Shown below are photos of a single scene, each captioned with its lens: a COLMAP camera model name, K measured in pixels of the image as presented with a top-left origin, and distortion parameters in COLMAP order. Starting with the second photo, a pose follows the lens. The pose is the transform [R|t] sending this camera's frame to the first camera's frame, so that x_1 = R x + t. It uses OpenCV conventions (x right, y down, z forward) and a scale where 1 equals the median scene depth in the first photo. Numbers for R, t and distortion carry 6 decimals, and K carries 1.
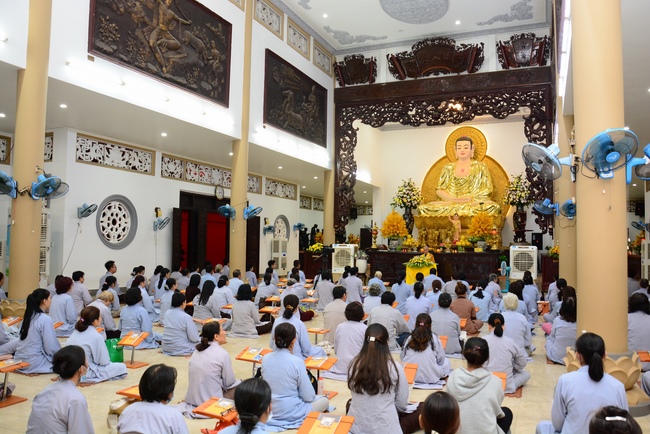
lens RADIAL K [[499.9, 0, 325.0], [0, 499.9, 217.0], [0, 0, 1]] dist [-0.125432, 0.135779]
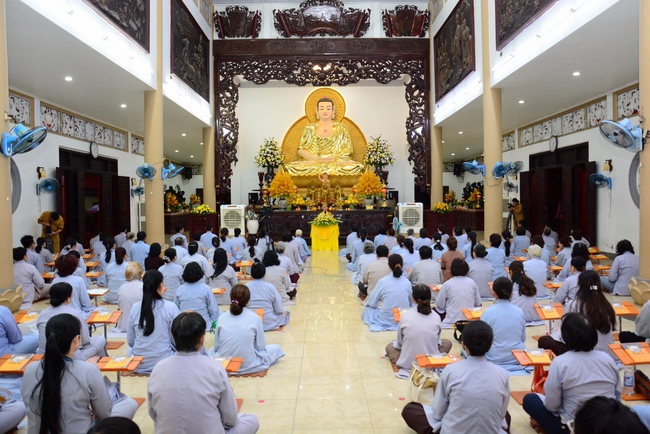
lens RADIAL K [[499.9, 0, 325.0], [0, 499.9, 217.0], [0, 0, 1]] dist [-0.125432, 0.135779]
pose [[0.920967, -0.034065, 0.388148, -0.173887], [0.002025, 0.996576, 0.082658, -0.001290], [-0.389634, -0.075339, 0.917883, 0.042350]]
